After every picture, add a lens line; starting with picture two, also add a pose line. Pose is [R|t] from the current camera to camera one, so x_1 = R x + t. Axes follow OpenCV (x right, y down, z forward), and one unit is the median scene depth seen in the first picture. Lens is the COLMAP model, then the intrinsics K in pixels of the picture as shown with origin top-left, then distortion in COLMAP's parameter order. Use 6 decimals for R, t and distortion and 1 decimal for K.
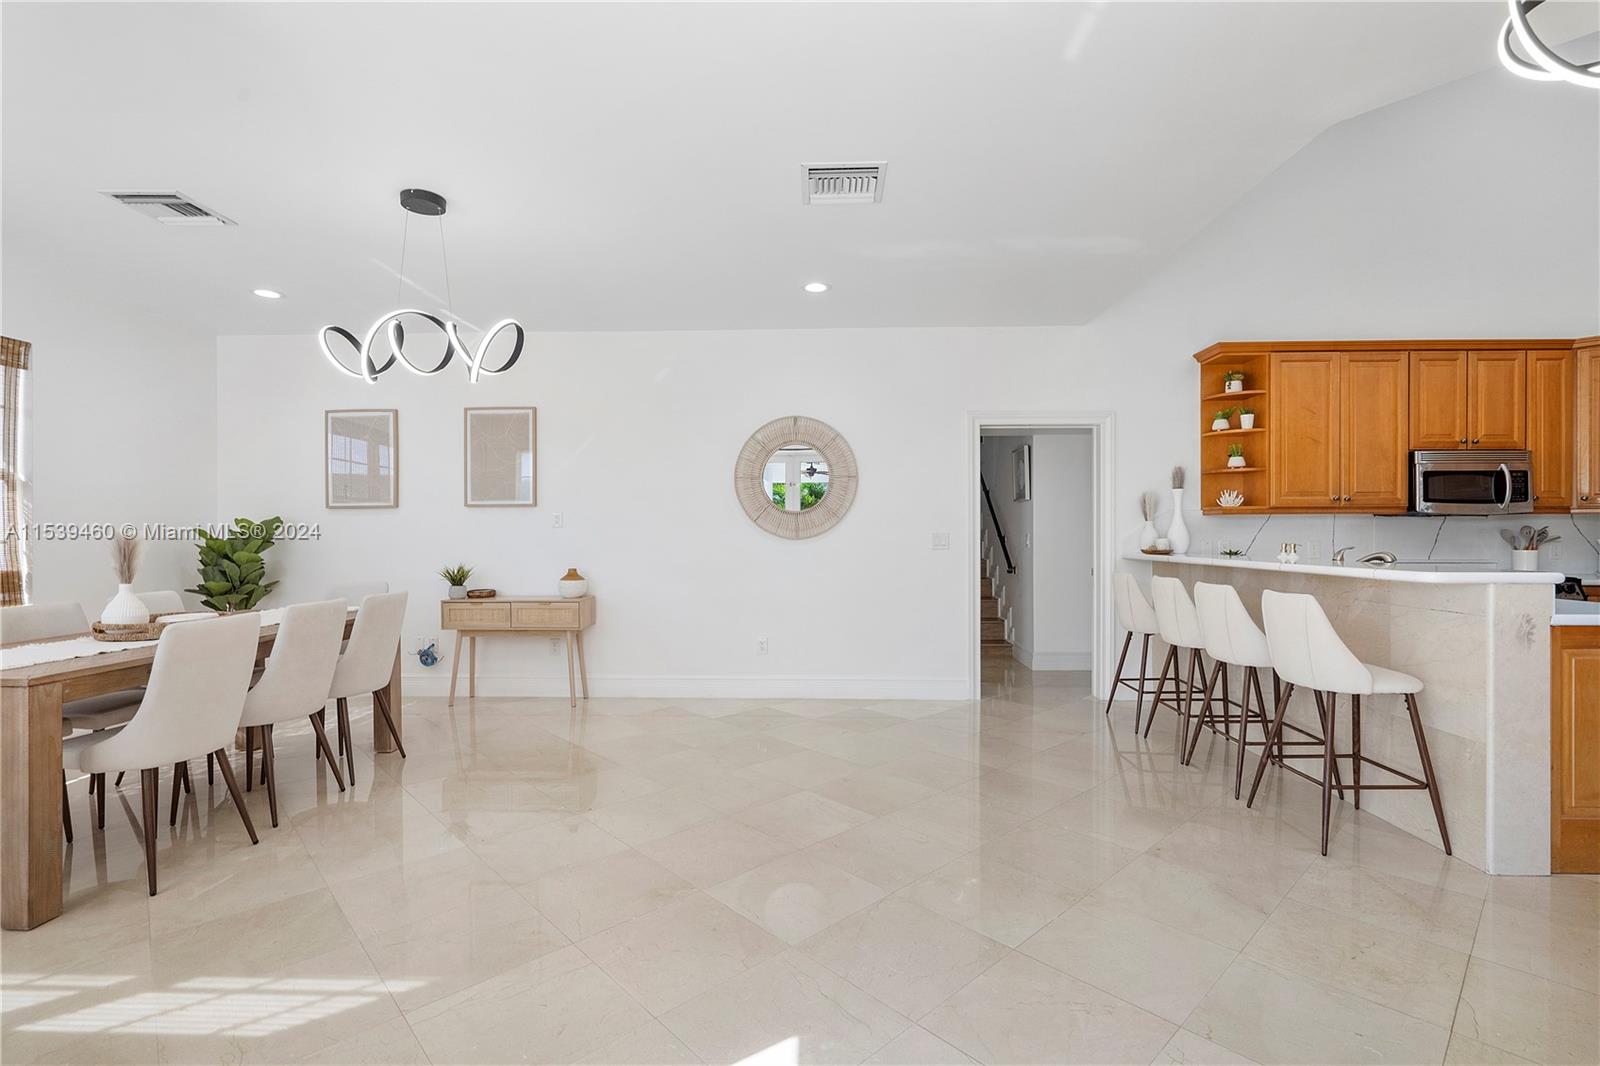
lens RADIAL K [[748.7, 0, 811.0], [0, 748.7, 537.2], [0, 0, 1]] dist [-0.001275, -0.000003]
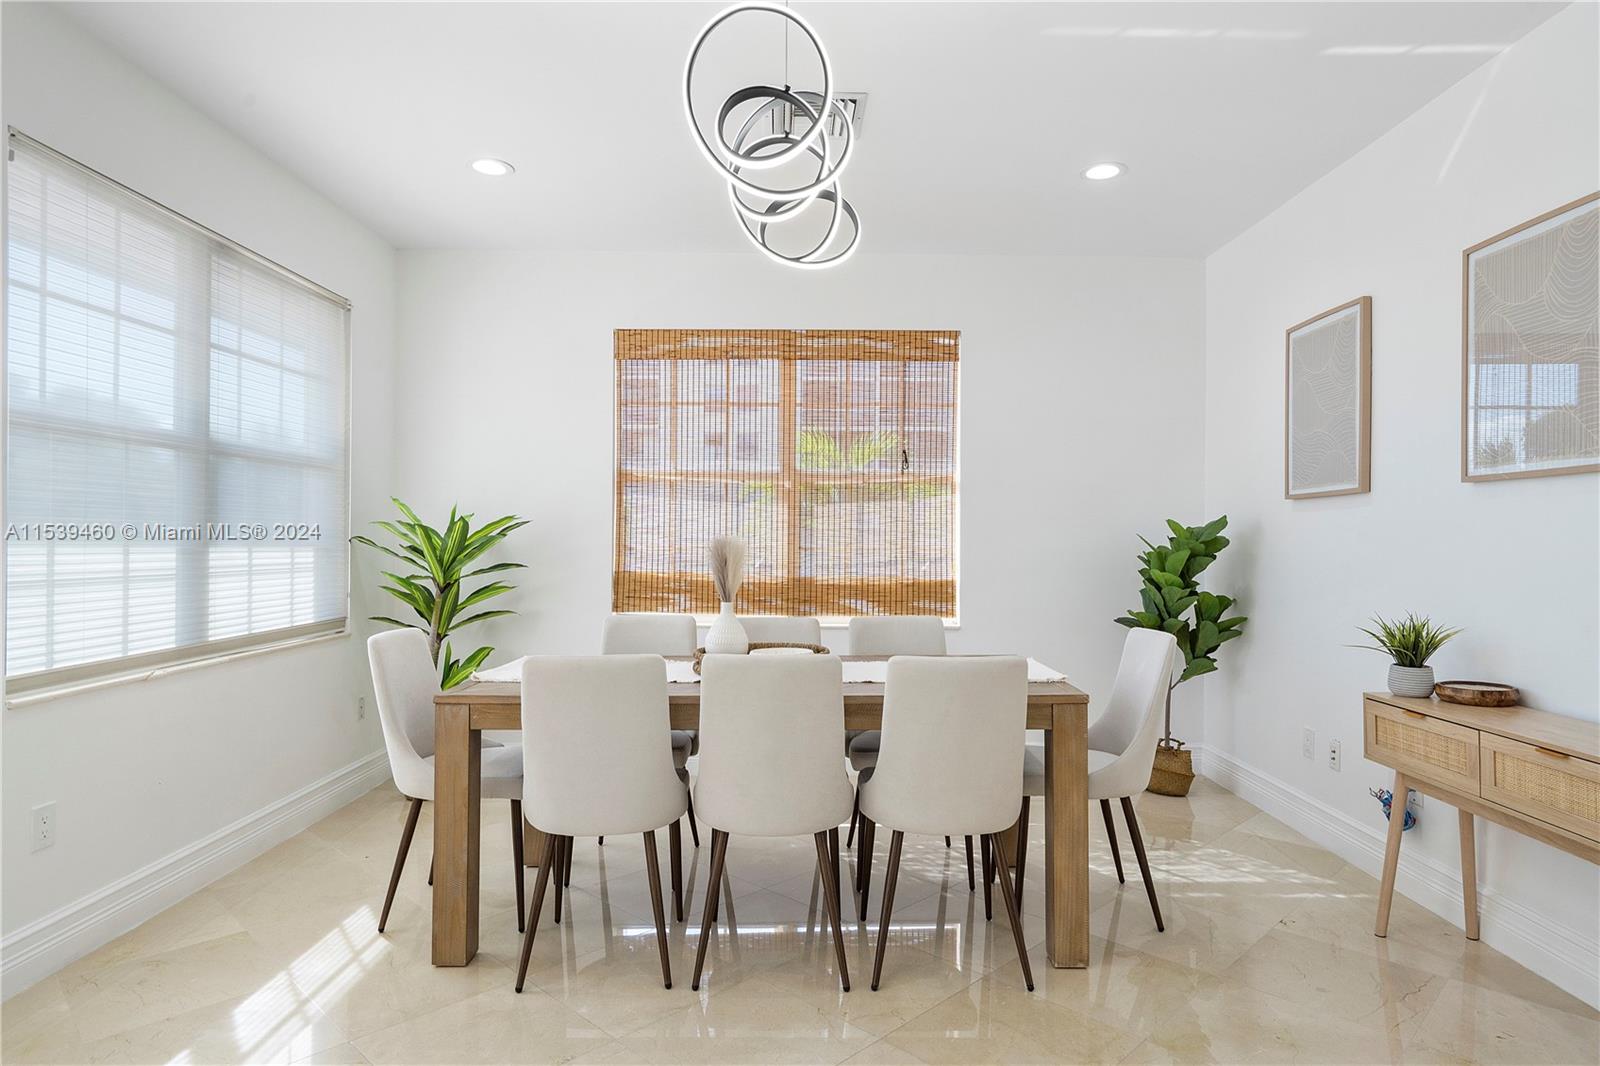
lens RADIAL K [[918.1, 0, 800.0], [0, 918.1, 533.0], [0, 0, 1]] dist [0.021605, 0.000457]
pose [[0.021232, 0.000383, -0.999775, 0.059914], [-0.008876, 0.999961, 0.000195, -0.009491], [0.999735, 0.008870, 0.021234, 0.631450]]
